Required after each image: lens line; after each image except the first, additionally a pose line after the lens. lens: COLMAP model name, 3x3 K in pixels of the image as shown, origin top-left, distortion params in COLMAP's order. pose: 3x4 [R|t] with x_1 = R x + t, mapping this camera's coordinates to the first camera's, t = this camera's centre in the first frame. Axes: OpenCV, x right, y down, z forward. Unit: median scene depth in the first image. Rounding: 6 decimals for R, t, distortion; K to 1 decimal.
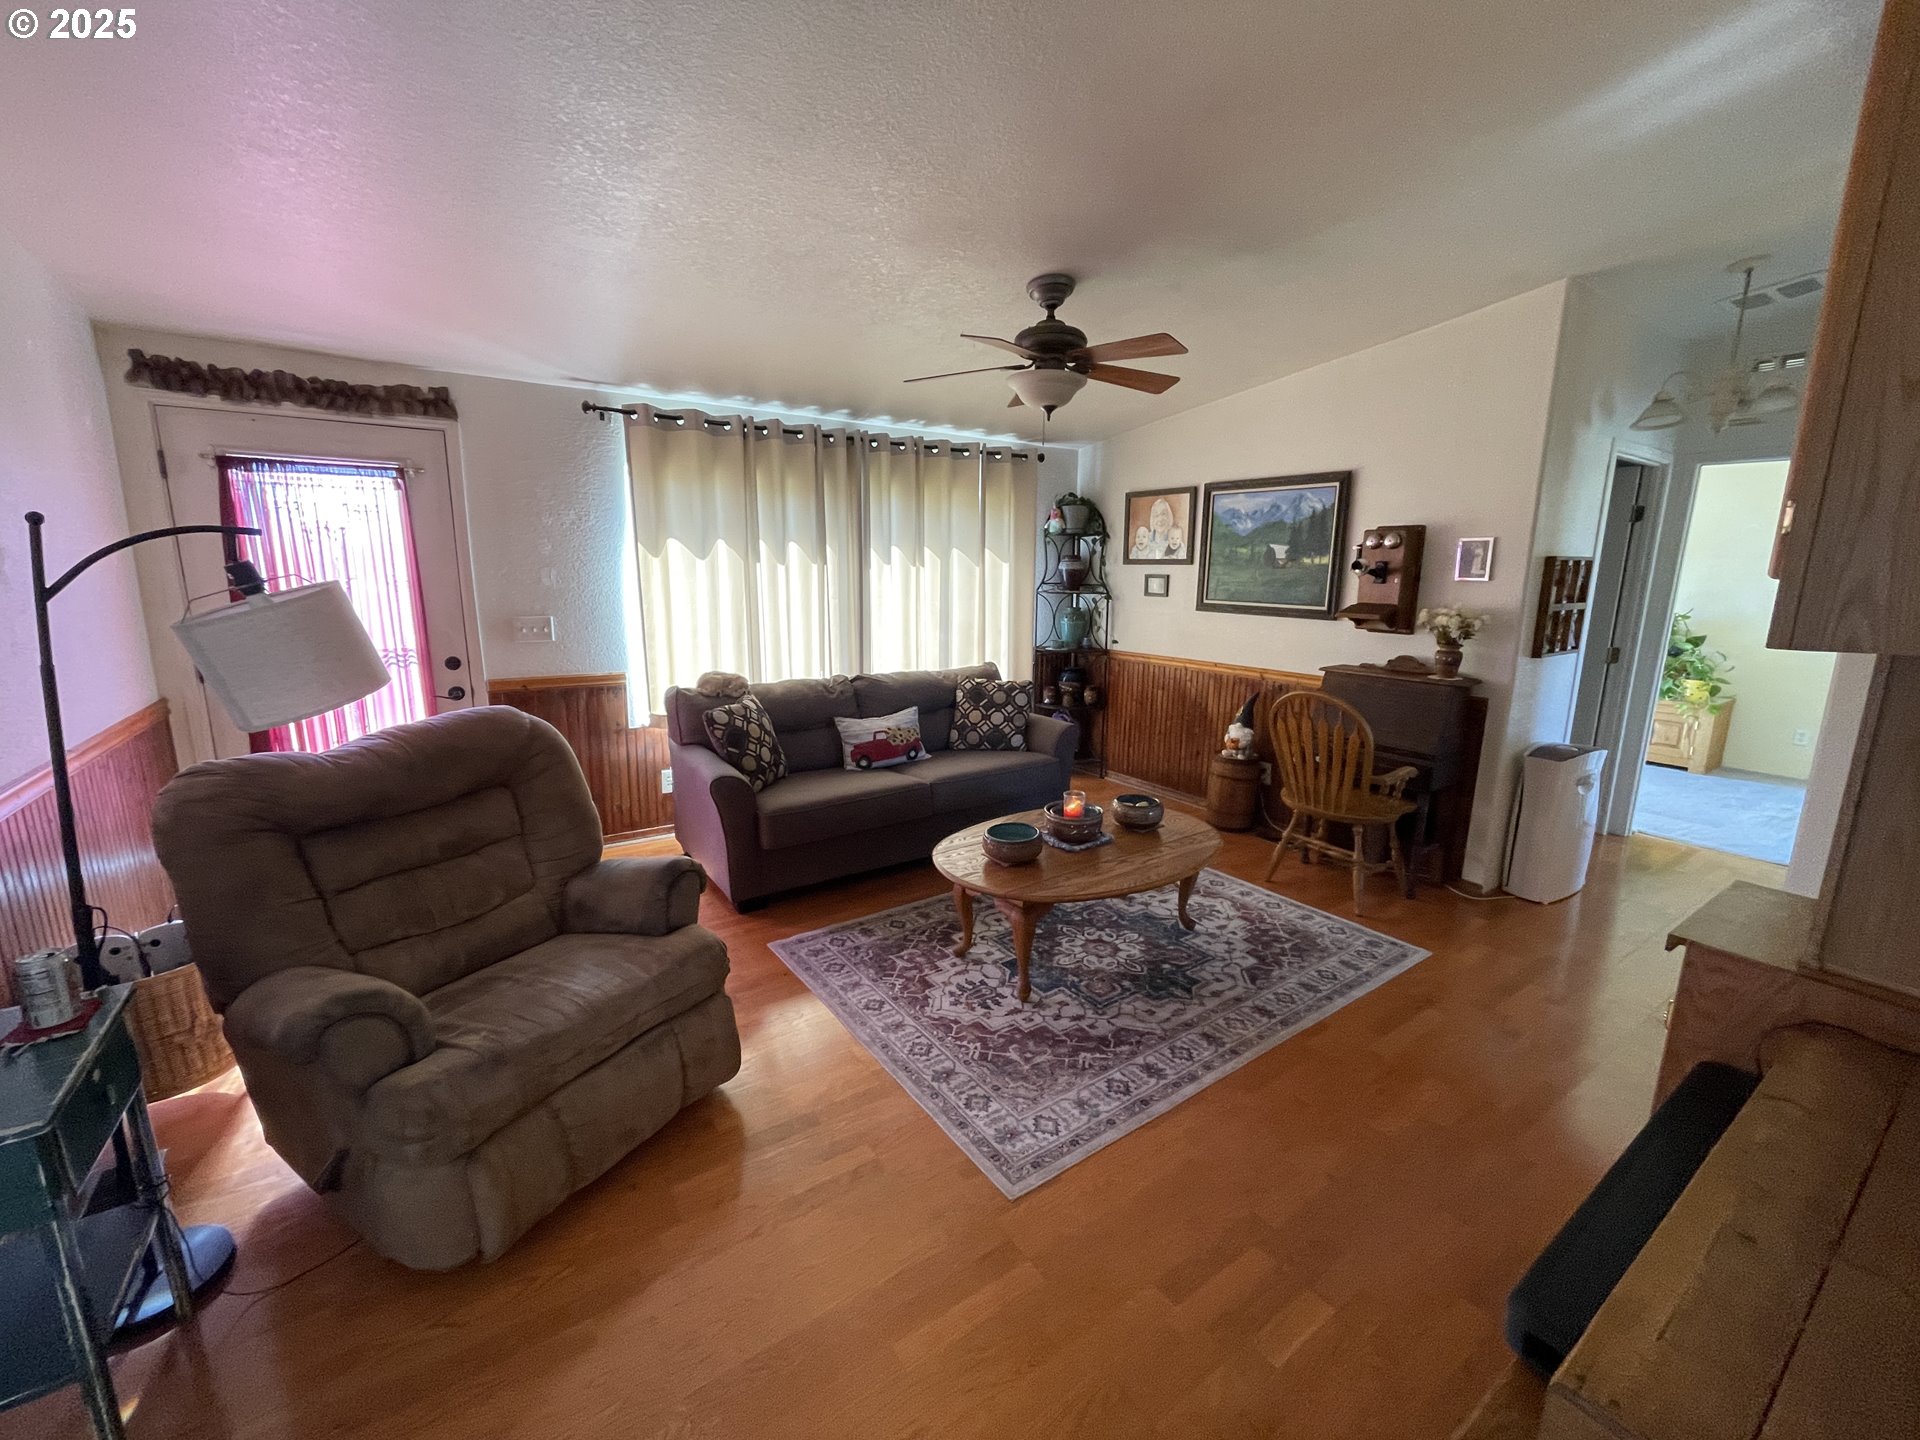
lens RADIAL K [[771.3, 0, 972.6], [0, 771.3, 711.4], [0, 0, 1]] dist [0.000922, 0.000218]
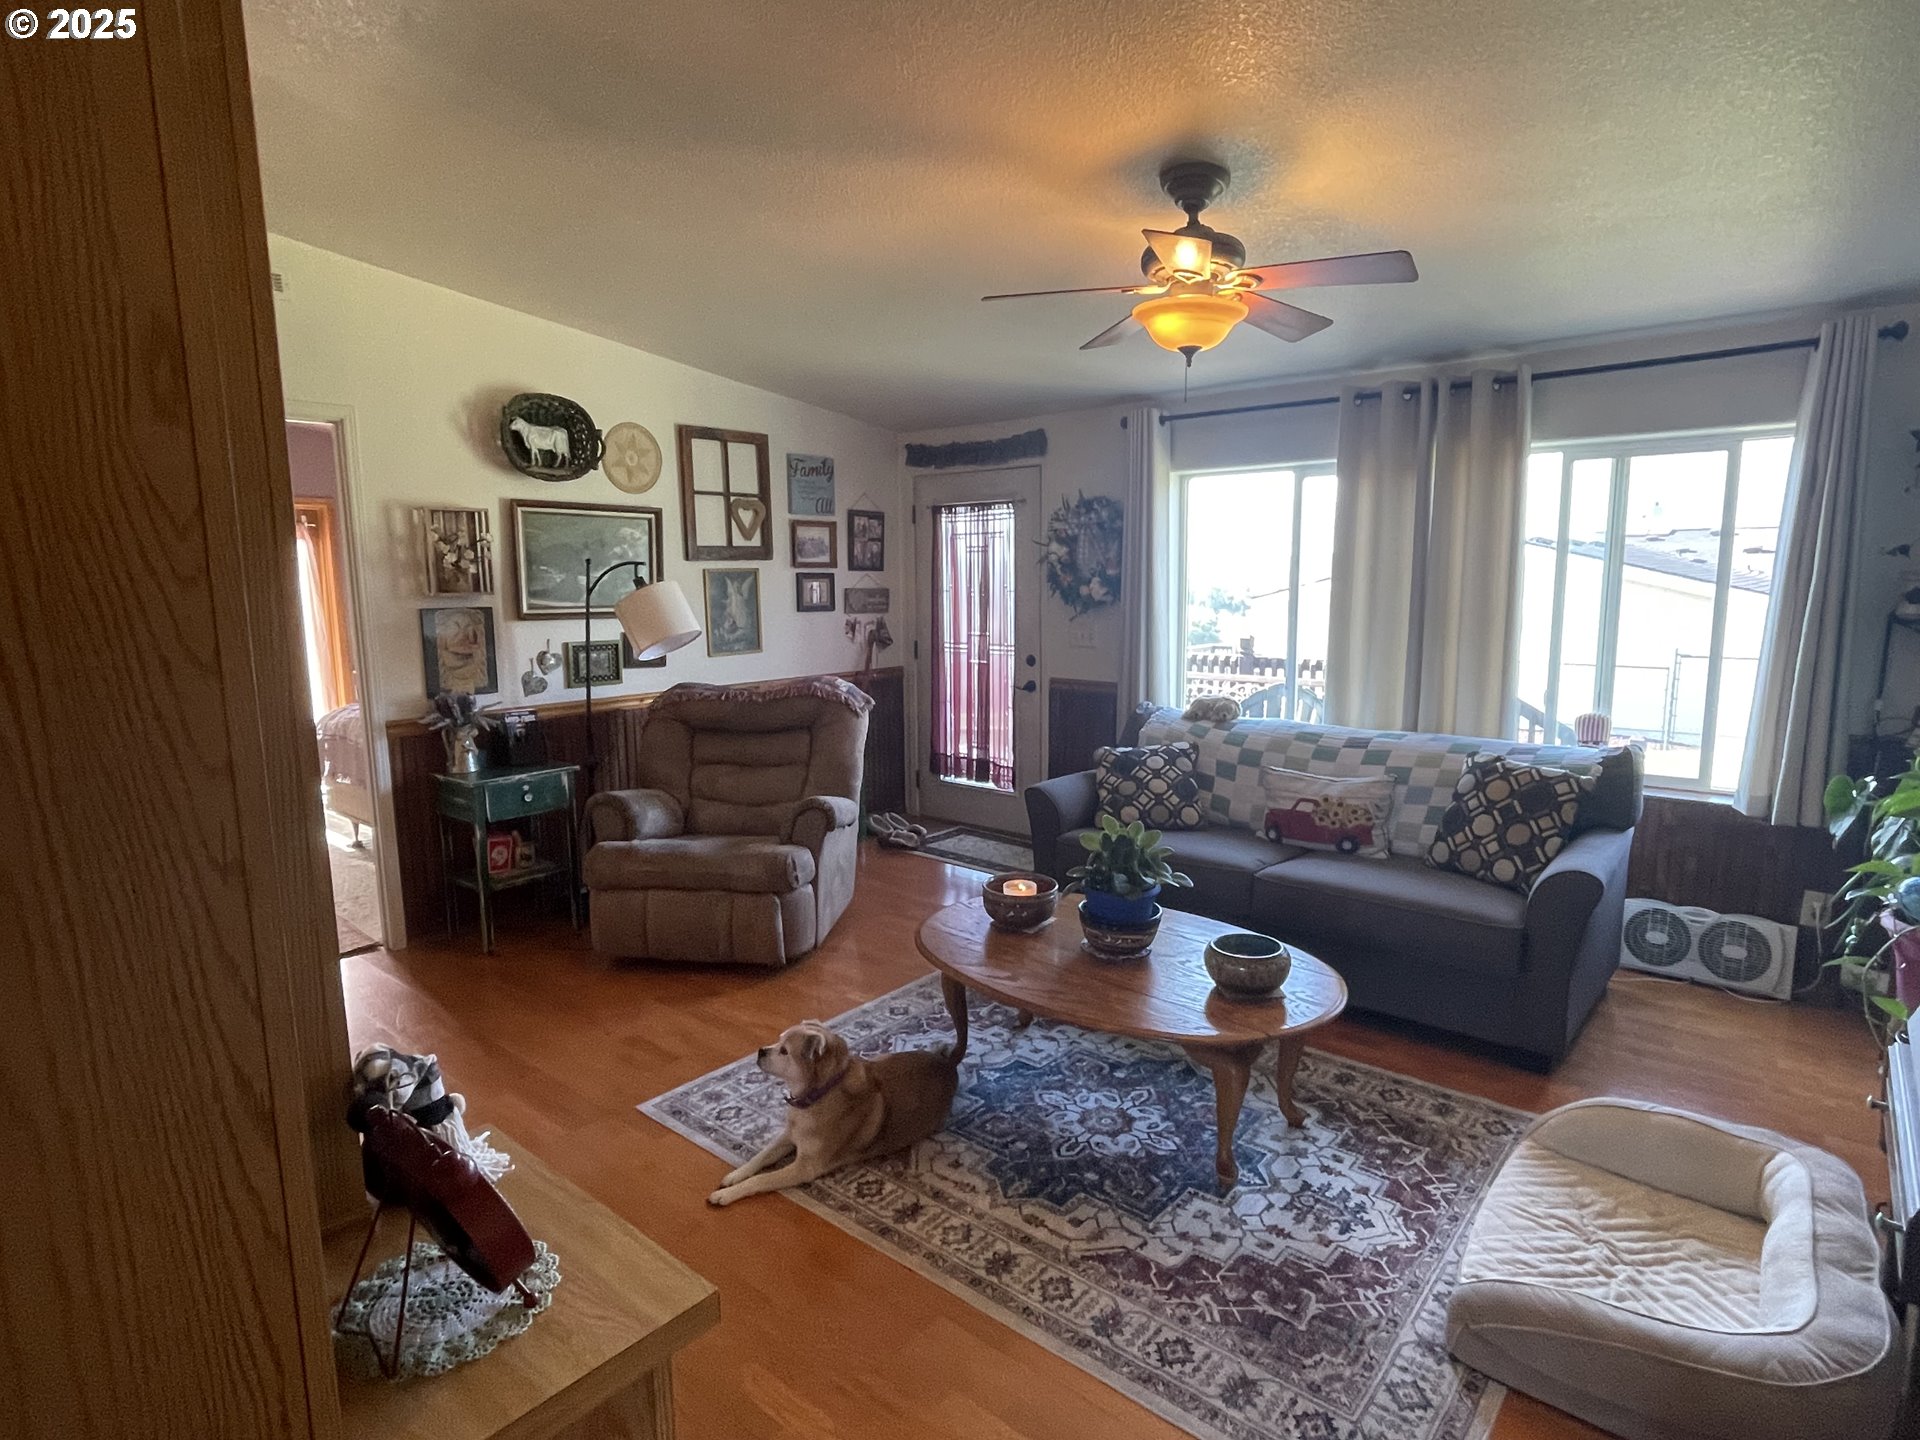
lens RADIAL K [[992.1, 0, 951.6], [0, 992.1, 736.2], [0, 0, 1]] dist [-0.027793, -0.003928]
pose [[0.241314, 0.134468, -0.961086, 0.818910], [-0.168762, 0.981079, 0.094892, -0.076408], [0.955660, 0.139296, 0.259441, 0.526485]]
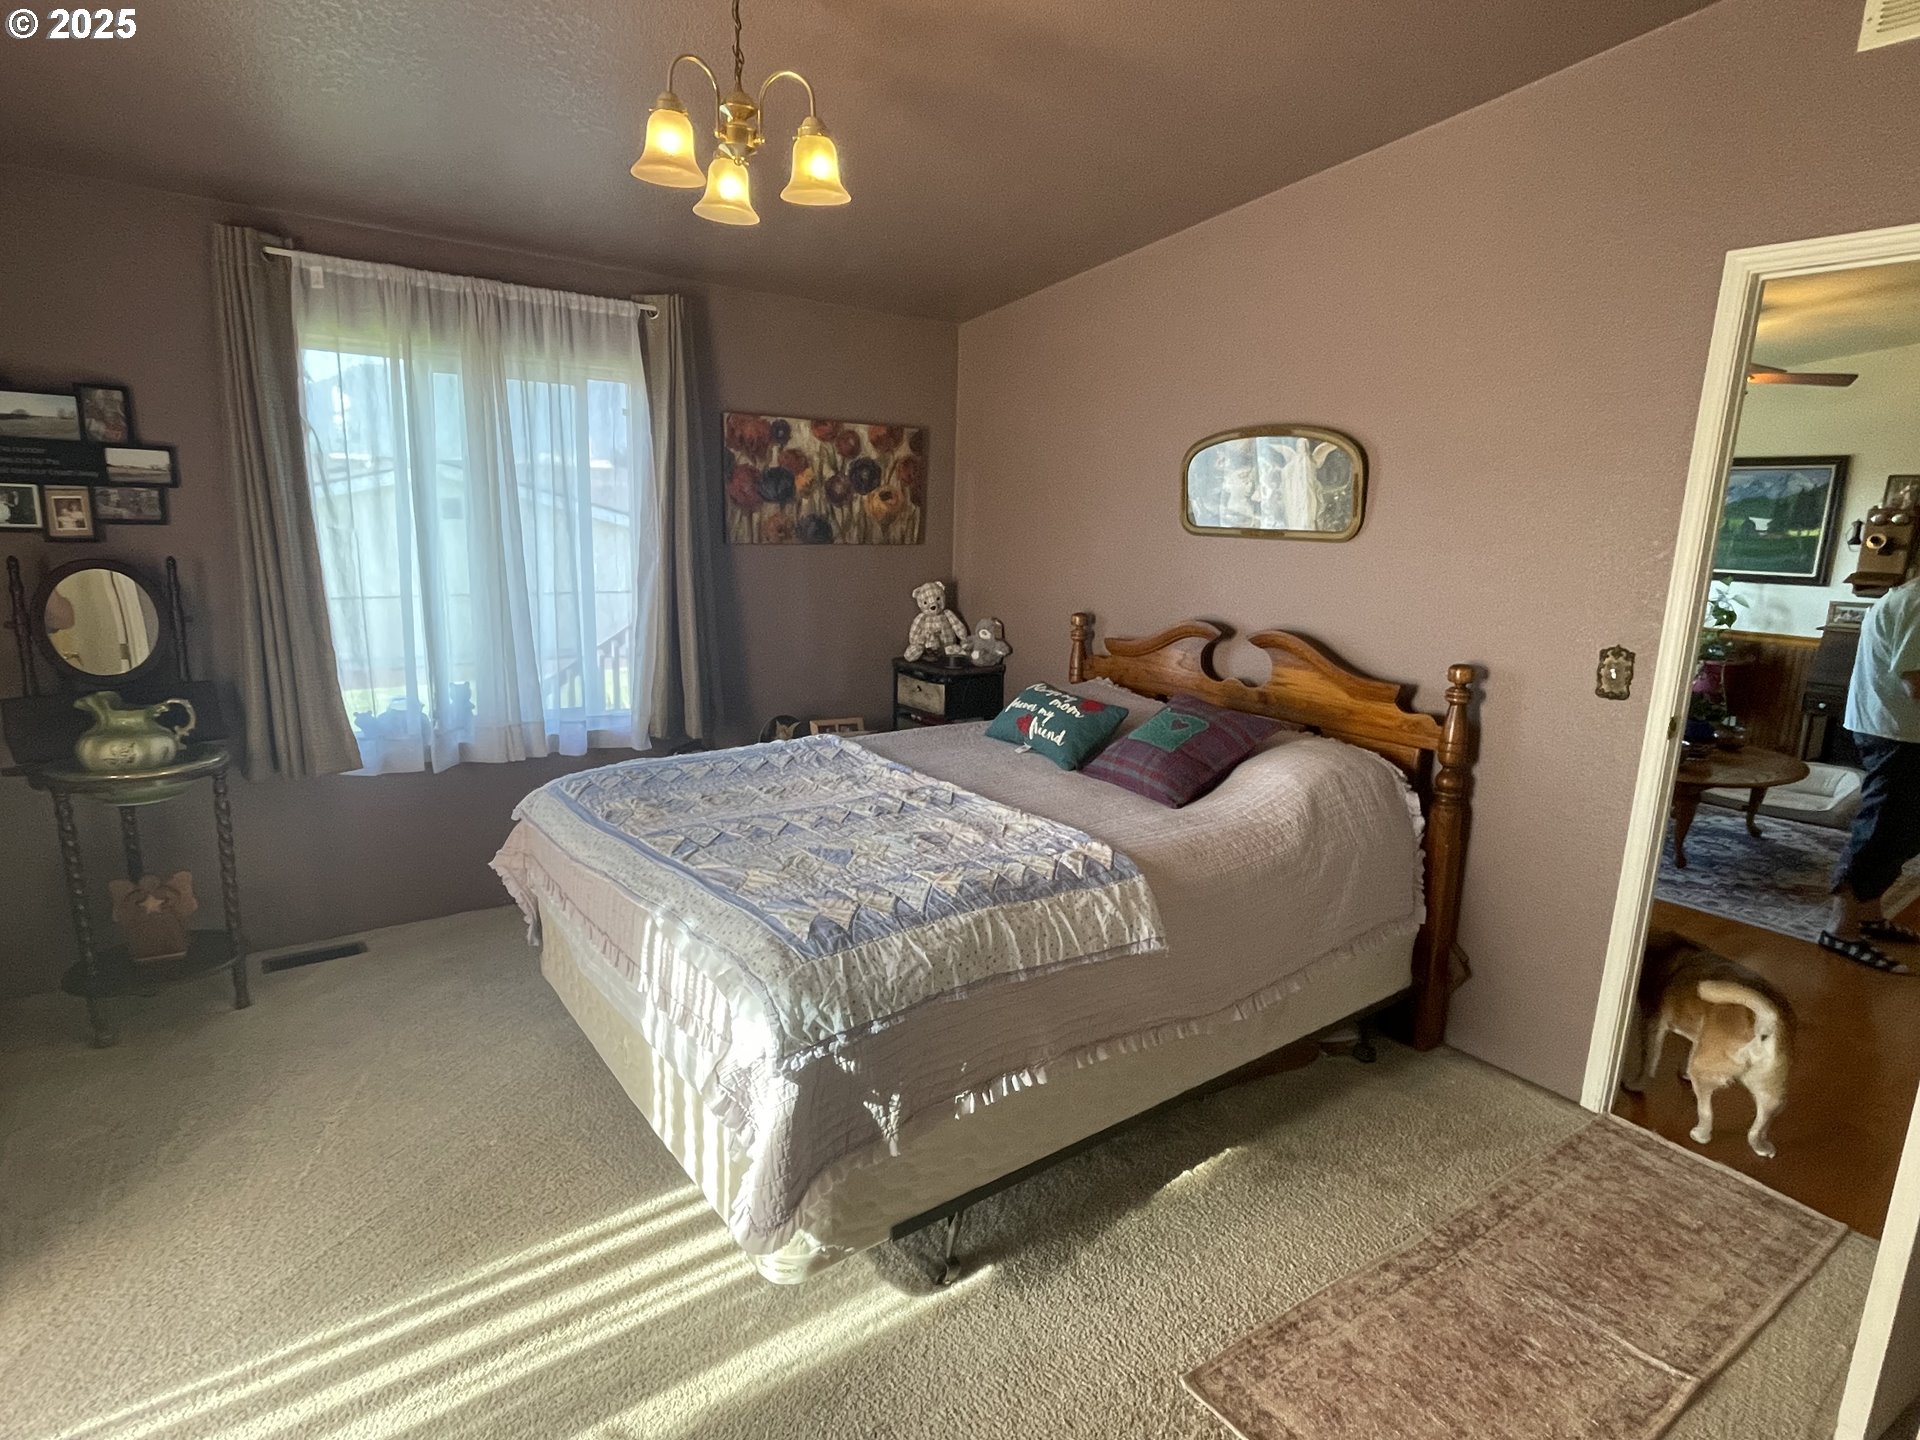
lens RADIAL K [[1002.8, 0, 958.0], [0, 1002.8, 721.9], [0, 0, 1]] dist [-0.003329, -0.000068]
pose [[0.999862, 0.007266, 0.014972, -0.953191], [-0.007454, 0.999894, 0.012528, 0.084915], [-0.014880, -0.012638, 0.999809, -0.530416]]
